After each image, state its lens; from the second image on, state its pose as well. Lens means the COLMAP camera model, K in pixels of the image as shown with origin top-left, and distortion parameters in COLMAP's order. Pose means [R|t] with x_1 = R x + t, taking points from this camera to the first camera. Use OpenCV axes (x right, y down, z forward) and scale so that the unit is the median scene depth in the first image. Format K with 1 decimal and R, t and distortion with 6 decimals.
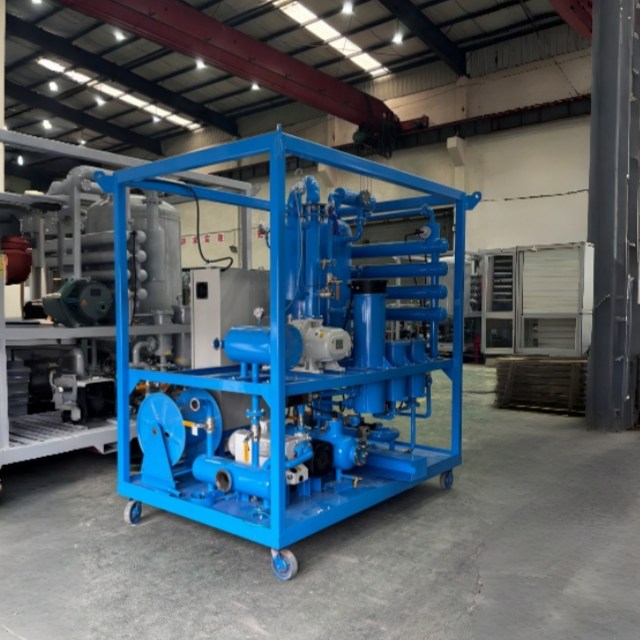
lens RADIAL K [[619.2, 0, 279.8], [0, 619.2, 345.9], [0, 0, 1]] dist [-0.047948, 0.220033]
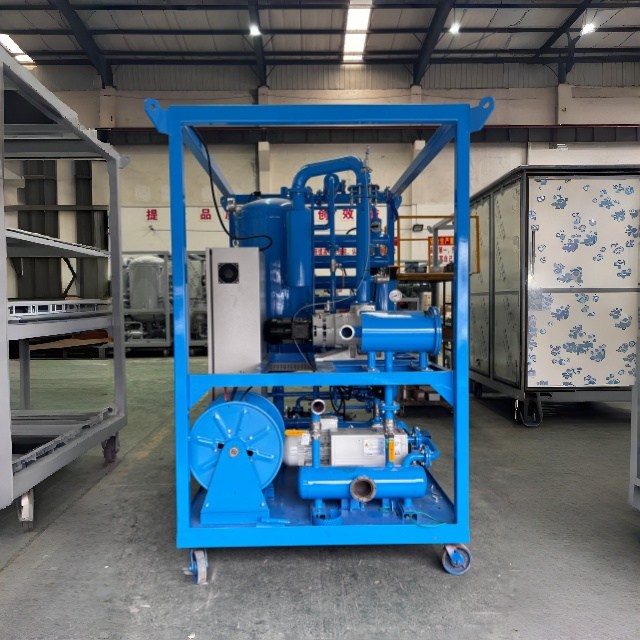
lens RADIAL K [[563.0, 0, 317.2], [0, 563.0, 330.5], [0, 0, 1]] dist [0.036981, -0.010198]
pose [[0.745507, -0.045233, 0.664961, -0.578127], [0.060985, 0.998139, -0.000474, -0.005812], [-0.663702, 0.040906, 0.746878, 0.387484]]
